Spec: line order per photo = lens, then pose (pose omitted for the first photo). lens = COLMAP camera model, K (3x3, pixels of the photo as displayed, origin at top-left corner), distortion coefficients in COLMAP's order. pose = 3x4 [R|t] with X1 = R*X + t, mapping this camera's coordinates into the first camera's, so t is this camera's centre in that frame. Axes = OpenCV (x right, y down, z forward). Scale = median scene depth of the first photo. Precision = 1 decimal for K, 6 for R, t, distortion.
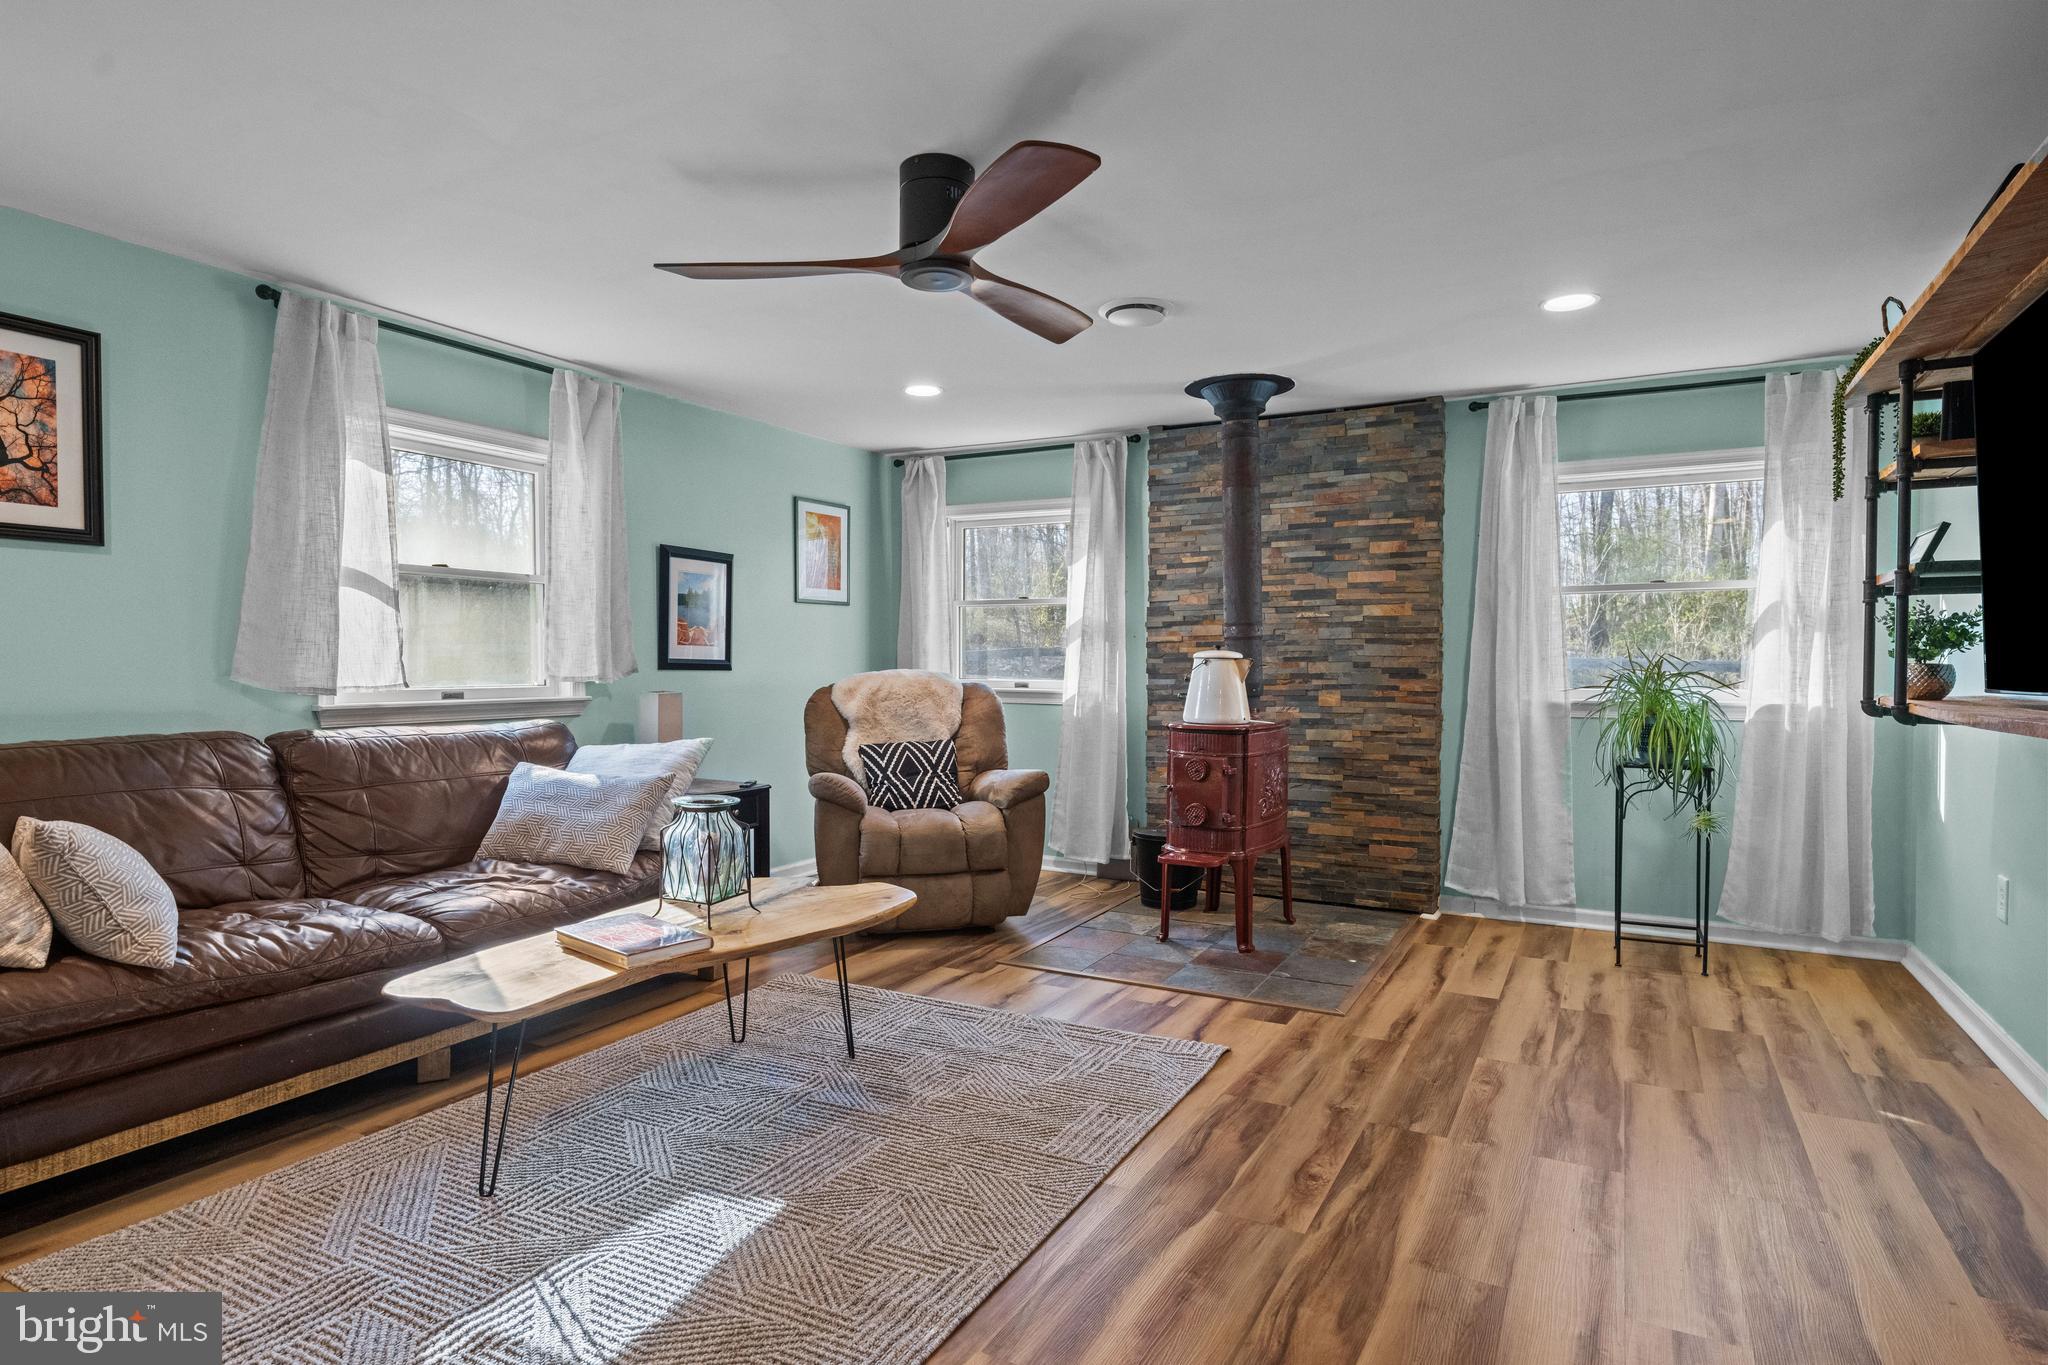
lens RADIAL K [[1101.2, 0, 1033.8], [0, 1101.2, 688.7], [0, 0, 1]] dist [0.005723, 0.000510]
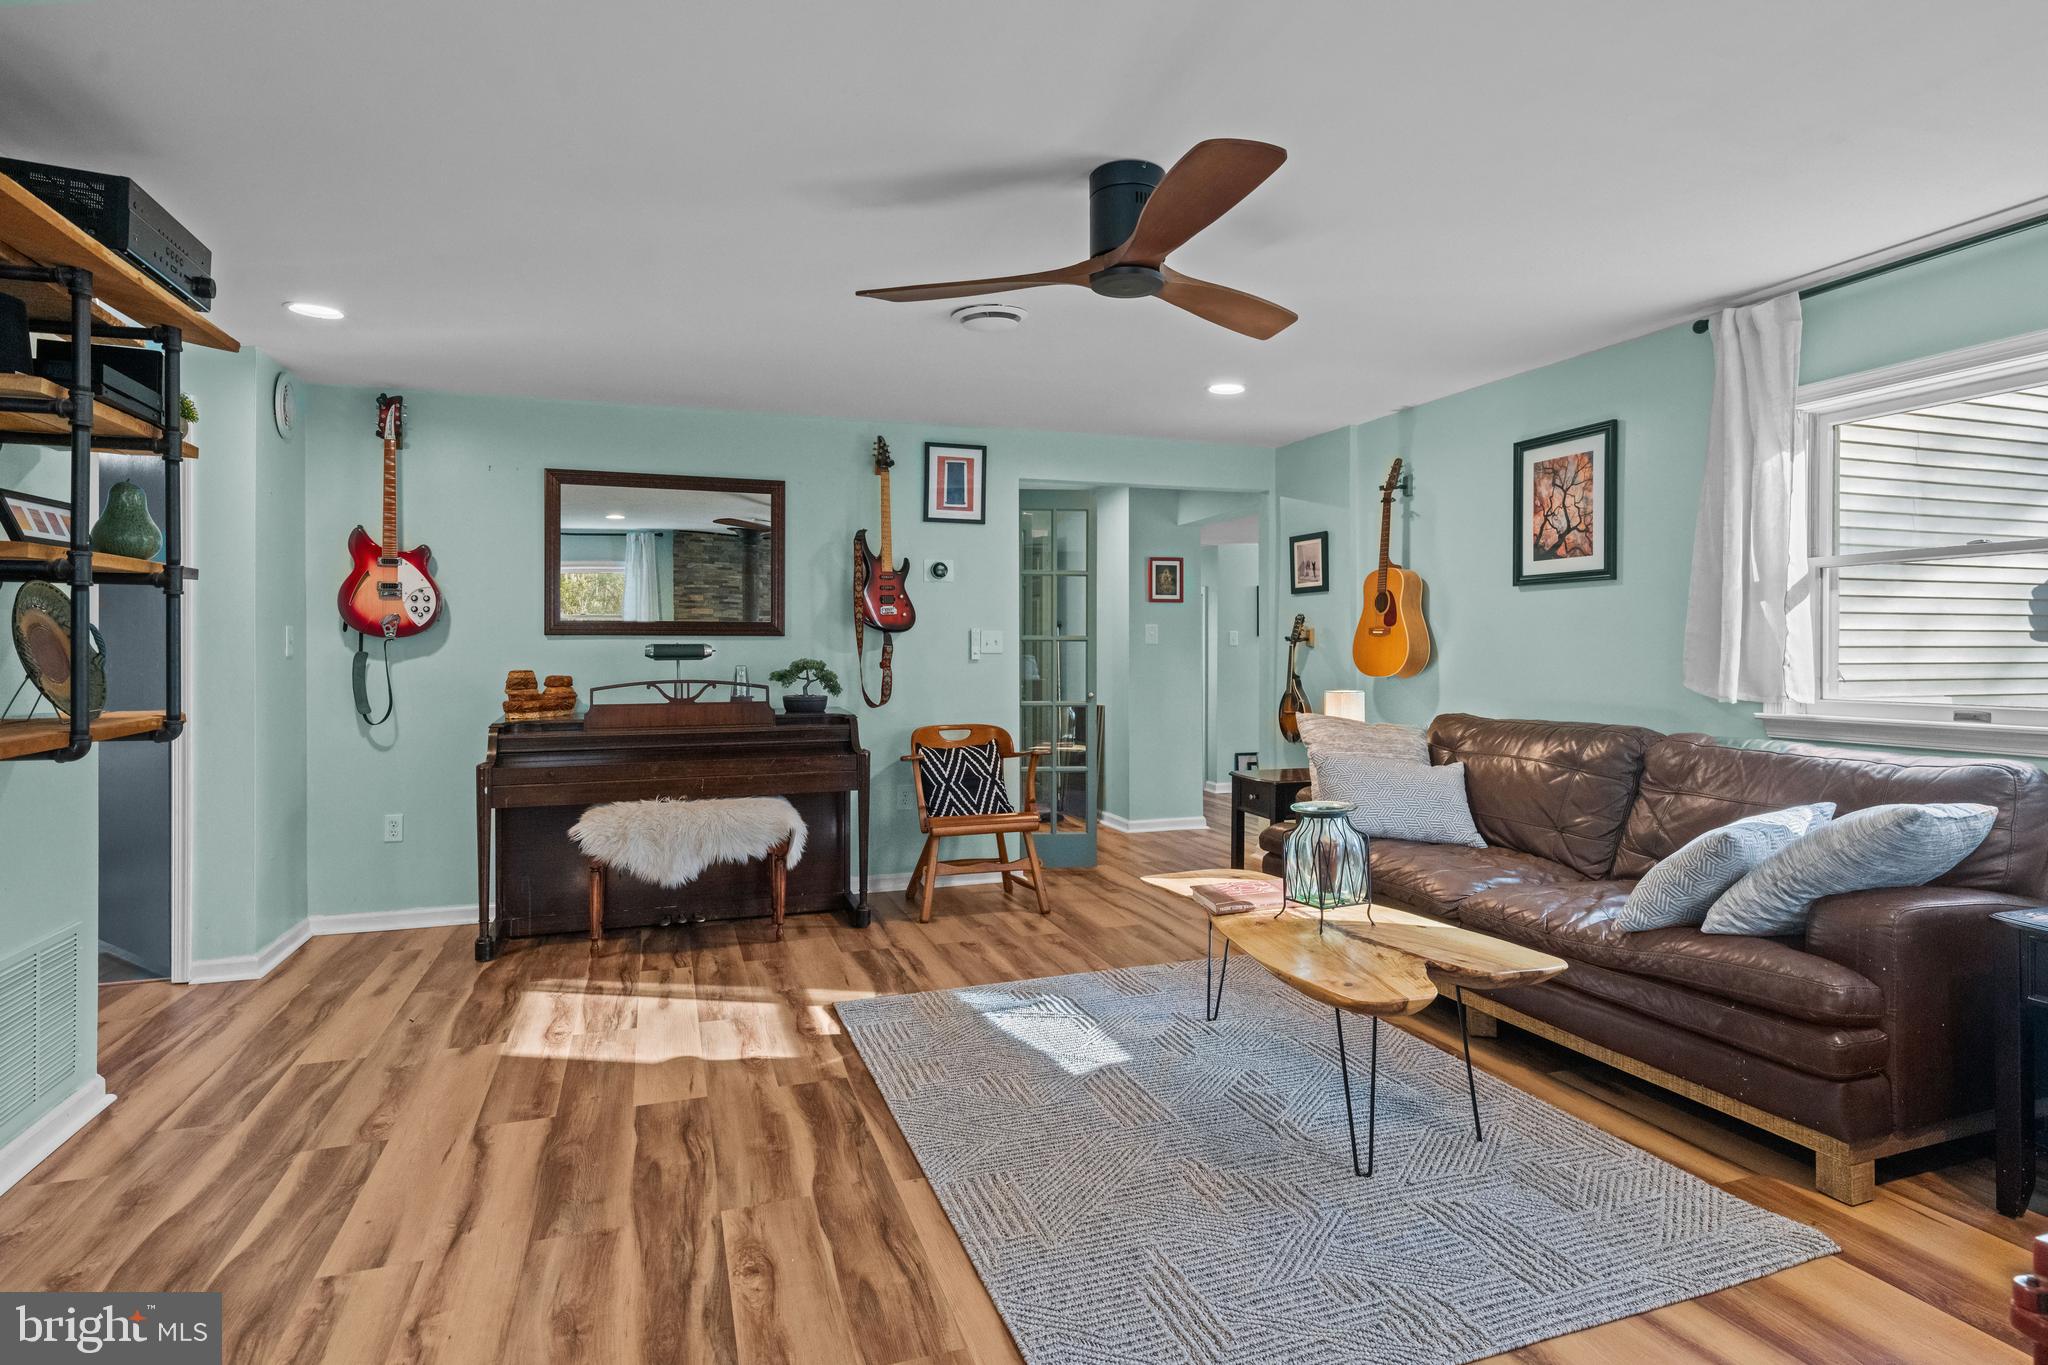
lens RADIAL K [[1101.2, 0, 1039.0], [0, 1101.2, 664.3], [0, 0, 1]] dist [0.005723, 0.000510]
pose [[-0.679182, 0.006543, -0.733941, 0.610555], [-0.018296, 0.999499, 0.025841, -0.051394], [0.733742, 0.030979, -0.678722, 1.445344]]
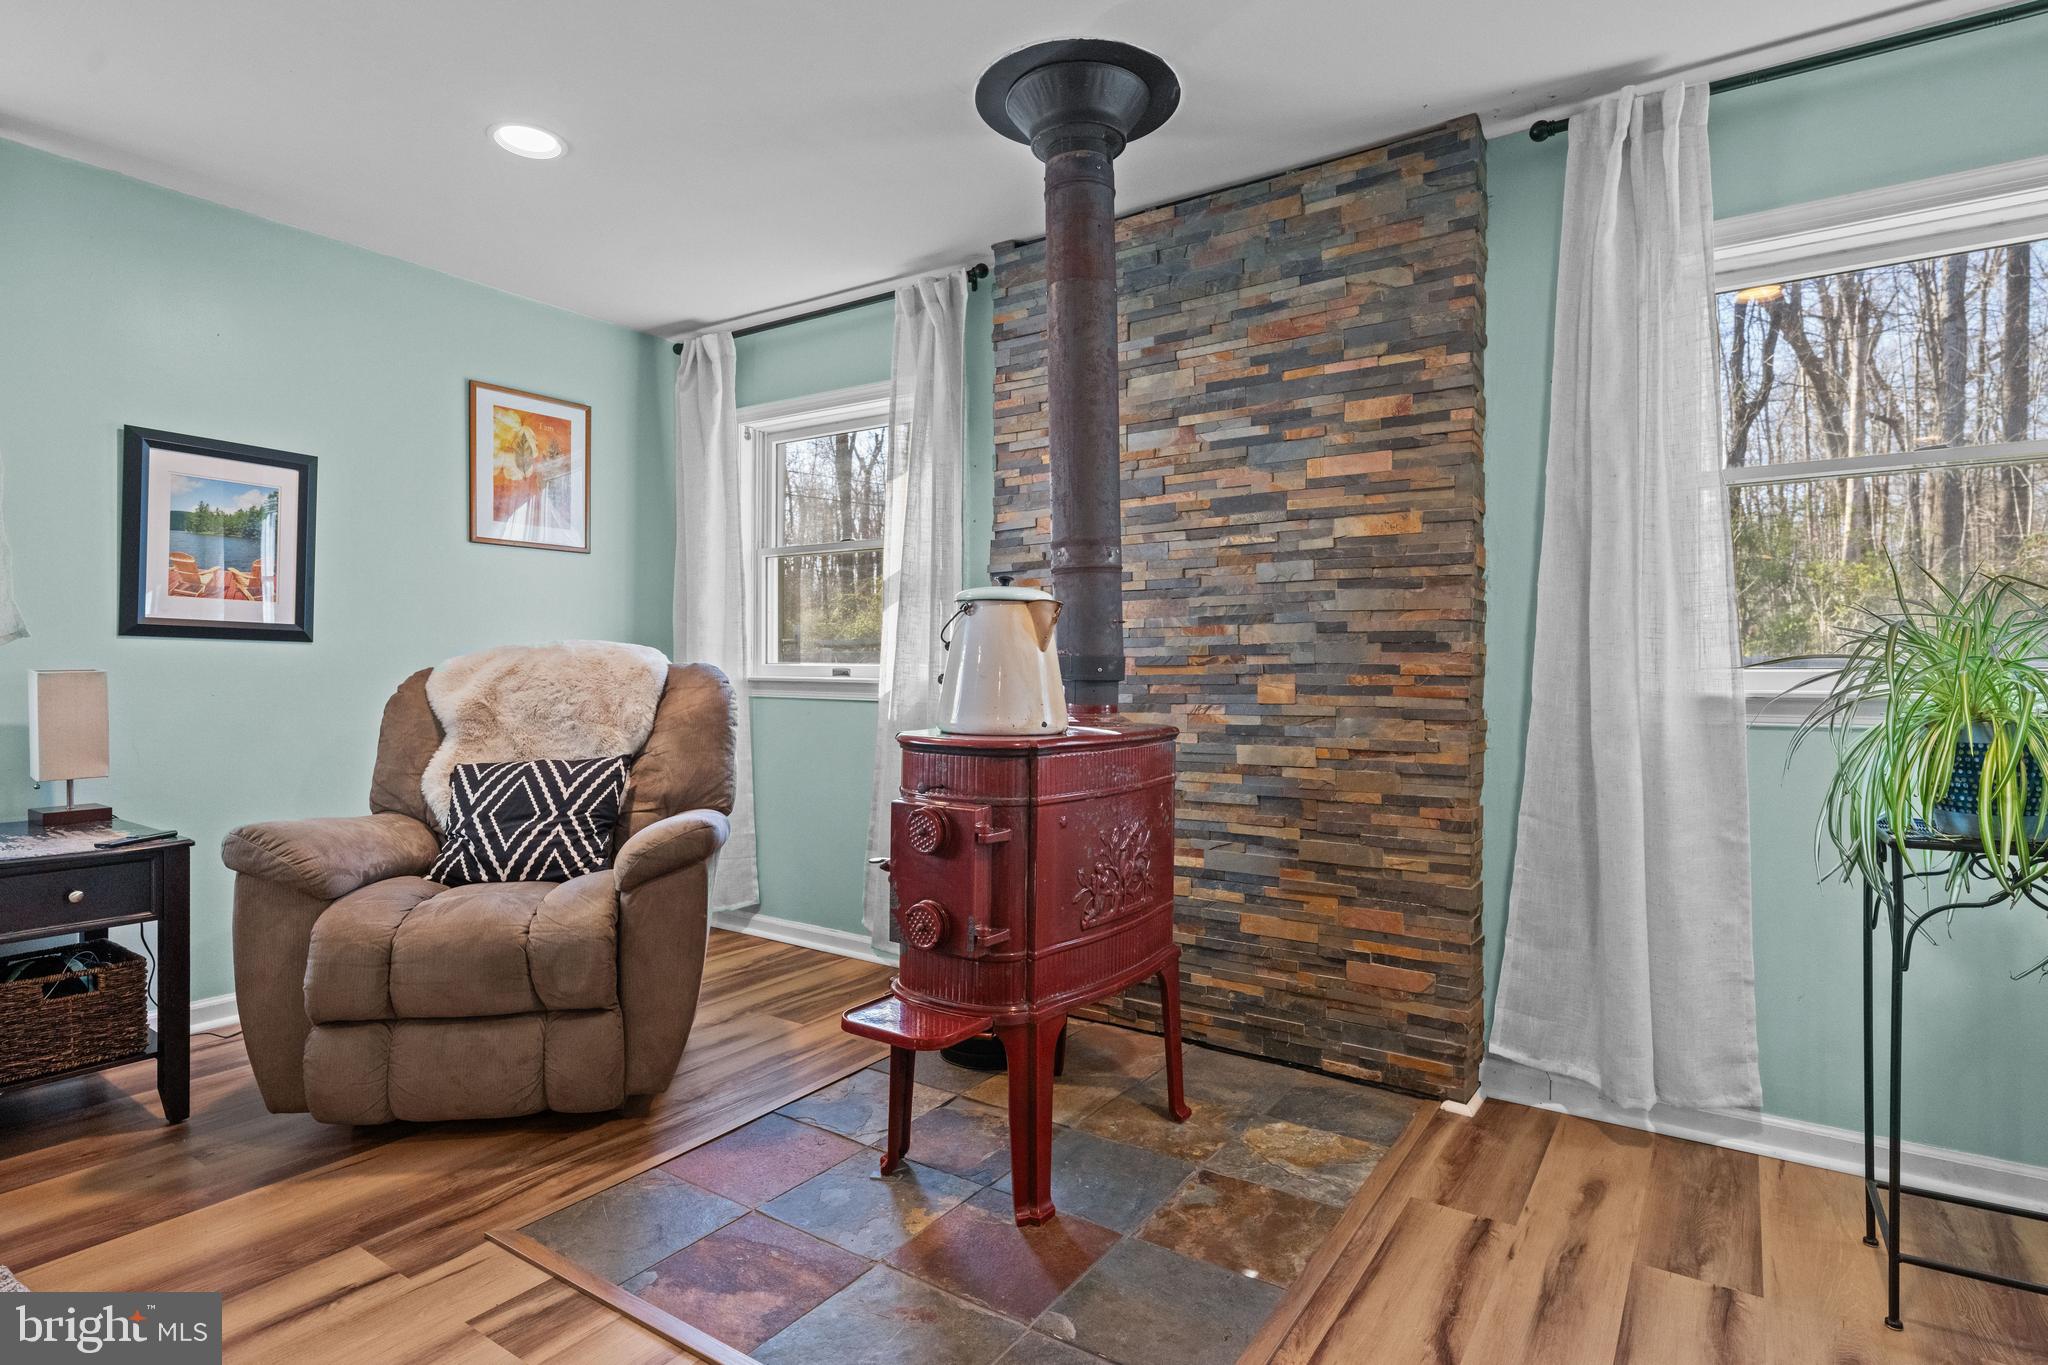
lens RADIAL K [[1068.5, 0, 1026.5], [0, 1068.5, 668.0], [0, 0, 1]] dist [0.000342, 0.001108]
pose [[0.994952, 0.001790, -0.100335, 0.206045], [-0.004346, 0.999671, -0.025268, 0.012653], [0.100257, 0.025576, 0.994633, 0.473117]]
